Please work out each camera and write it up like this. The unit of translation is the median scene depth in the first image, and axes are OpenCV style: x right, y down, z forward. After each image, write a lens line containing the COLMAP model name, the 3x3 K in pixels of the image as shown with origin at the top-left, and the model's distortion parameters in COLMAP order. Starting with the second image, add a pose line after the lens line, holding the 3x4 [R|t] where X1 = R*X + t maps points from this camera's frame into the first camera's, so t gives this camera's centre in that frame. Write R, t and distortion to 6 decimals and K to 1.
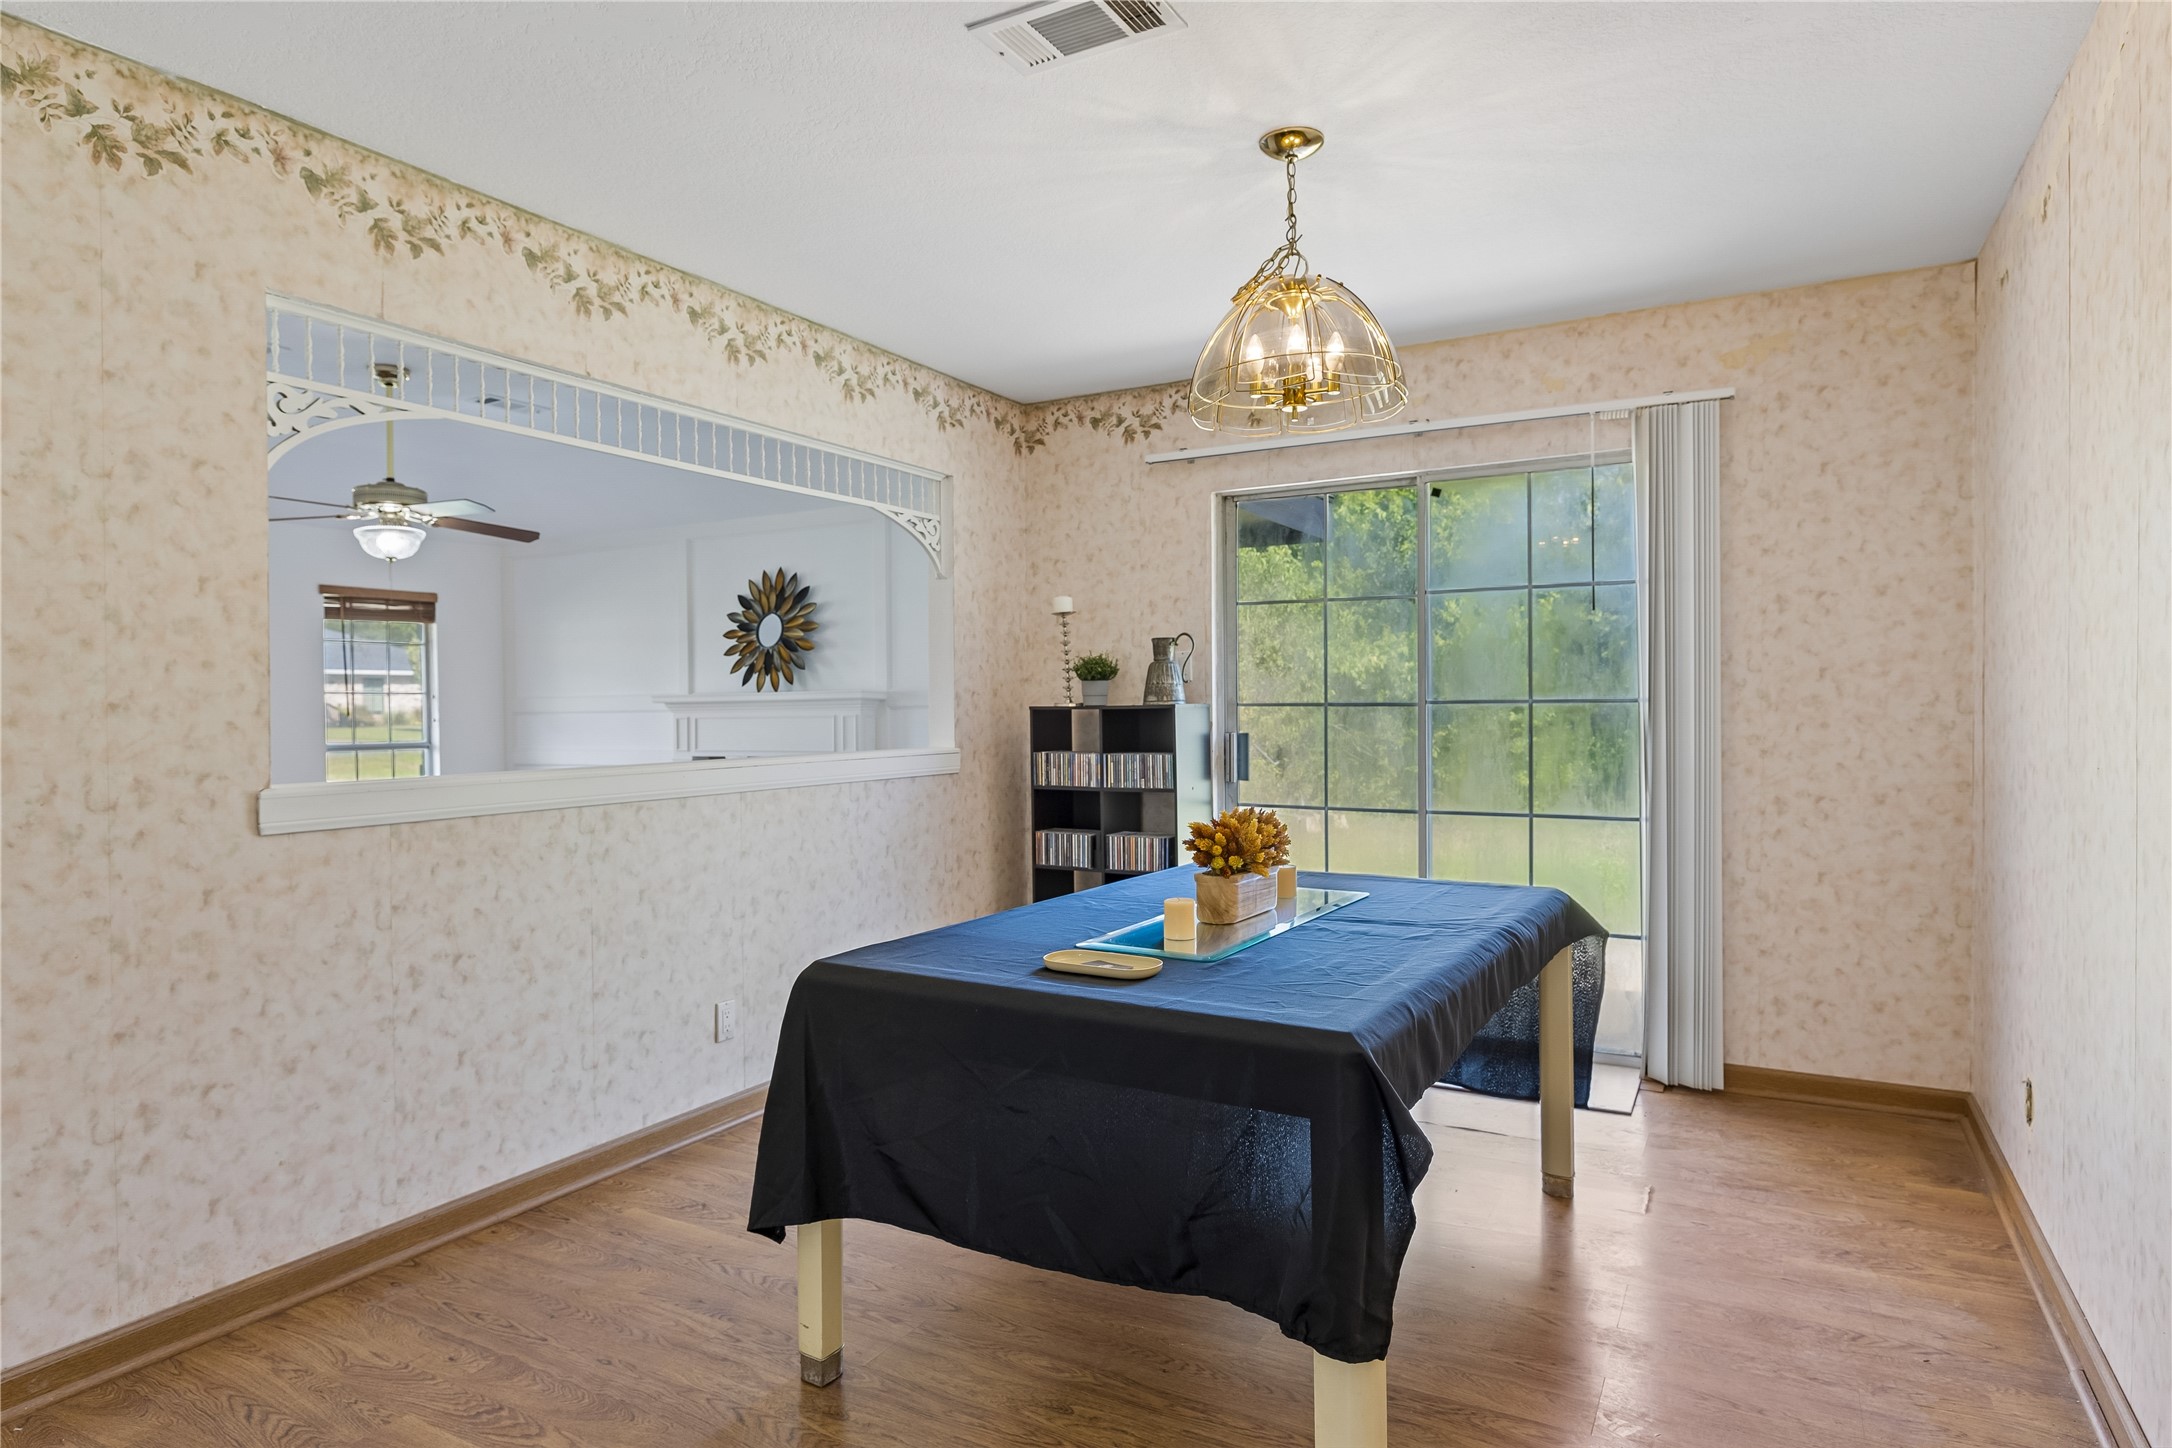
lens RADIAL K [[1266.6, 0, 1079.6], [0, 1266.6, 720.2], [0, 0, 1]] dist [0.000593, -0.001678]
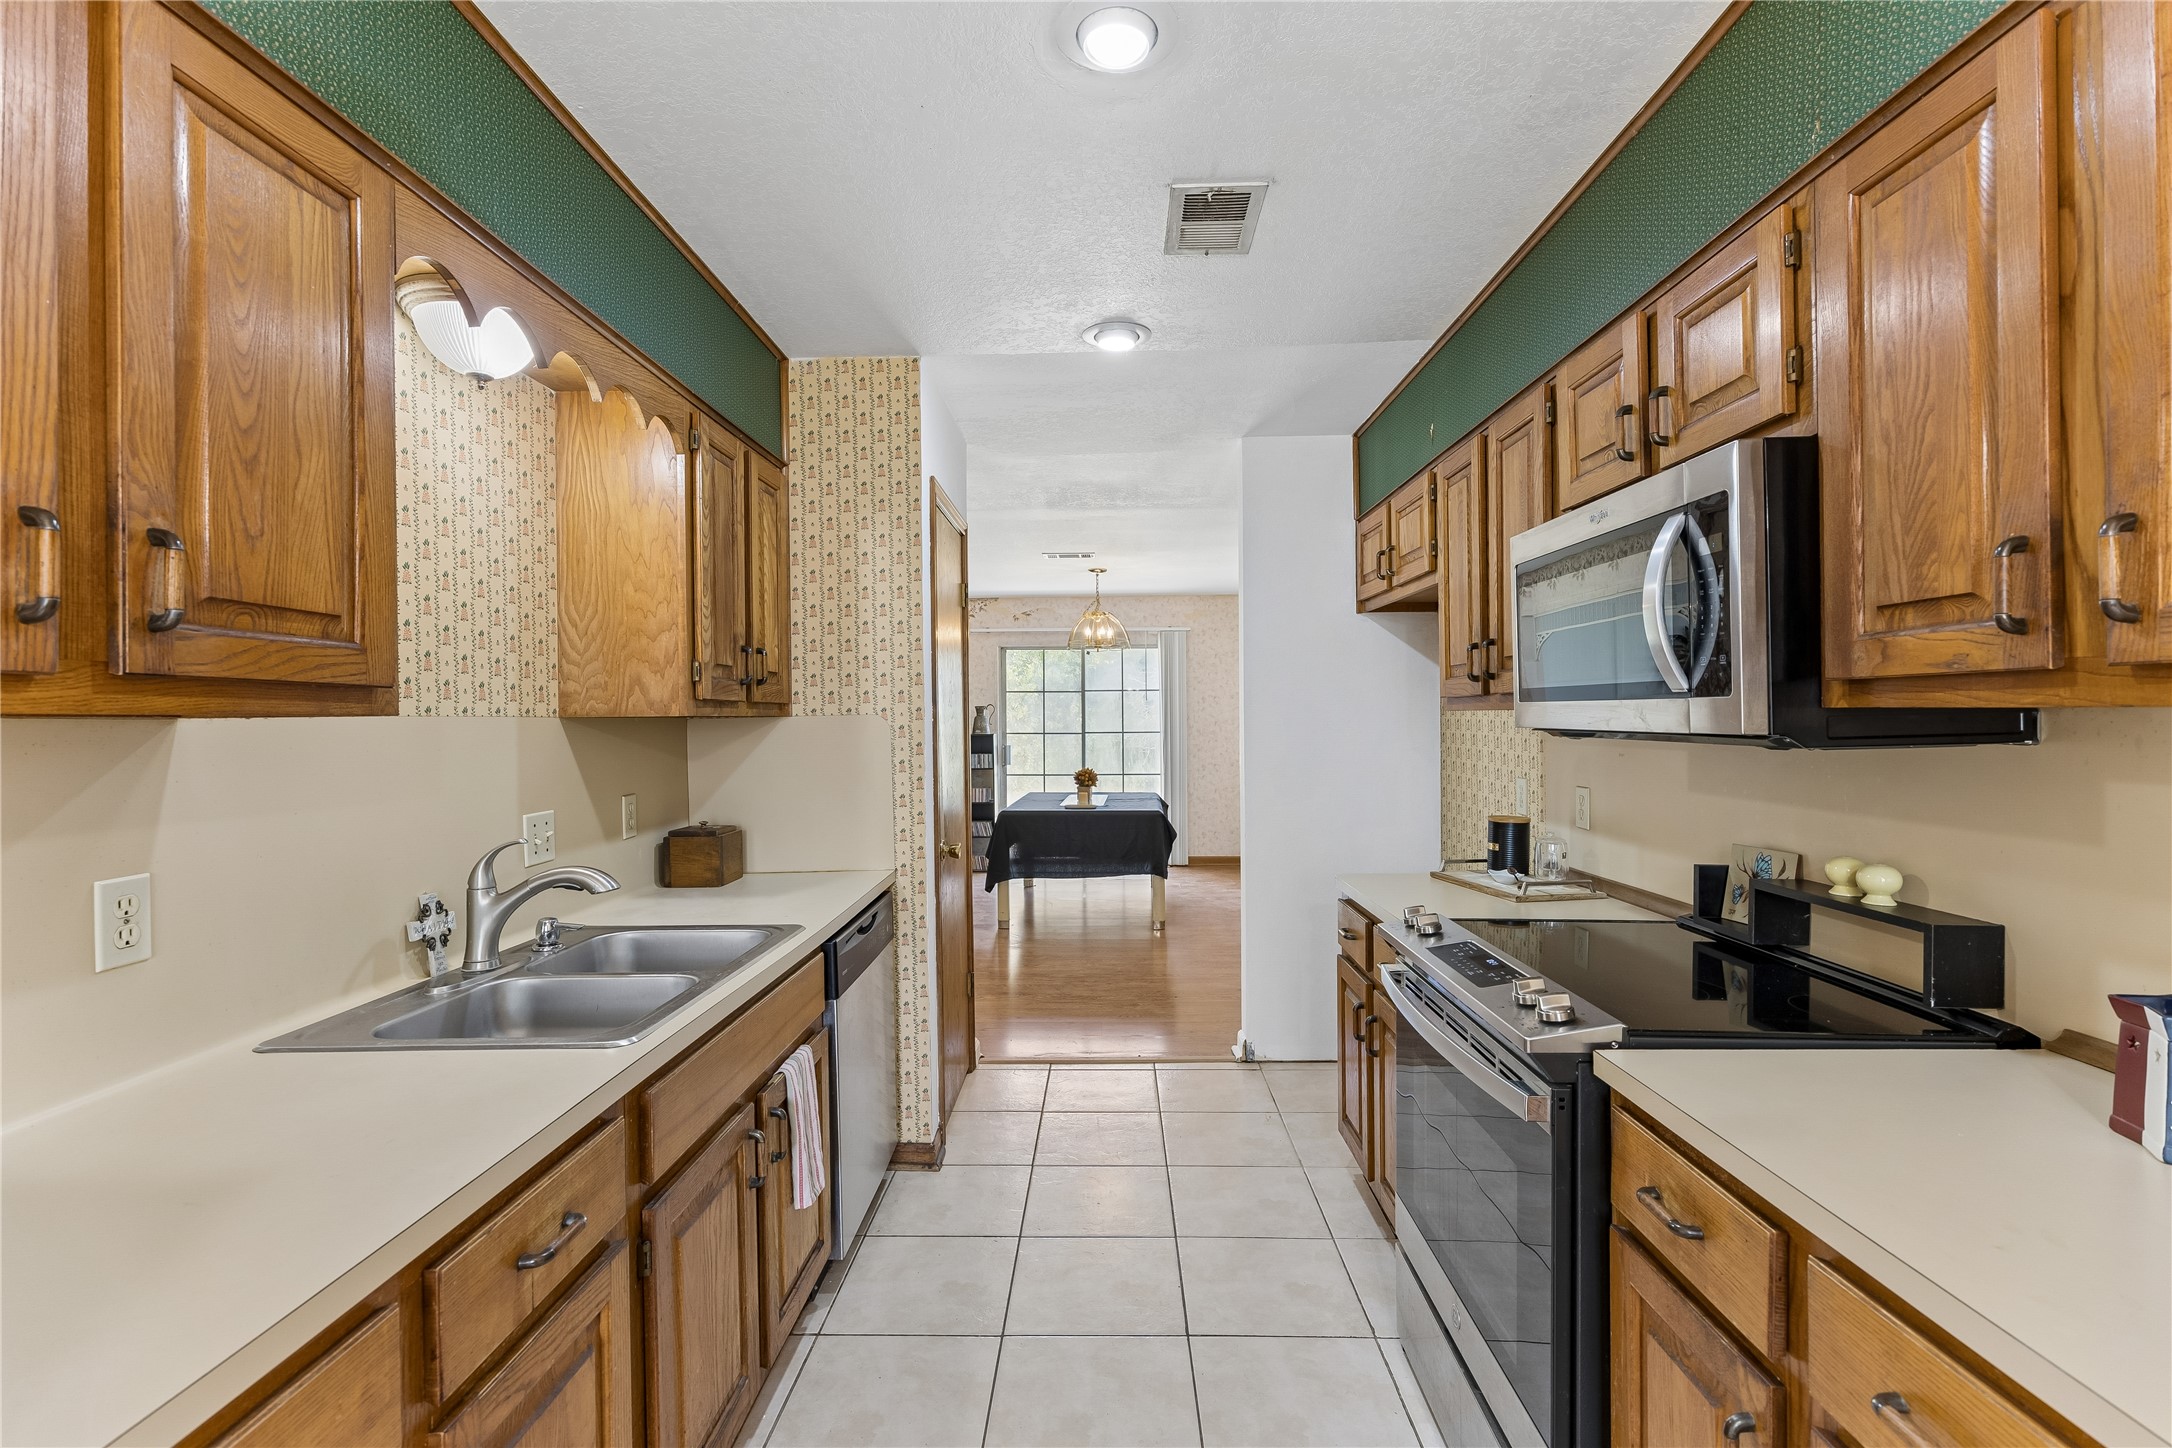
lens RADIAL K [[982.9, 0, 1087.8], [0, 982.9, 721.9], [0, 0, 1]] dist [-0.003091, -0.000092]
pose [[0.885340, 0.002107, 0.464939, -0.757532], [0.003474, 0.999932, -0.011145, -0.015684], [-0.464930, 0.011482, 0.885273, -0.914813]]
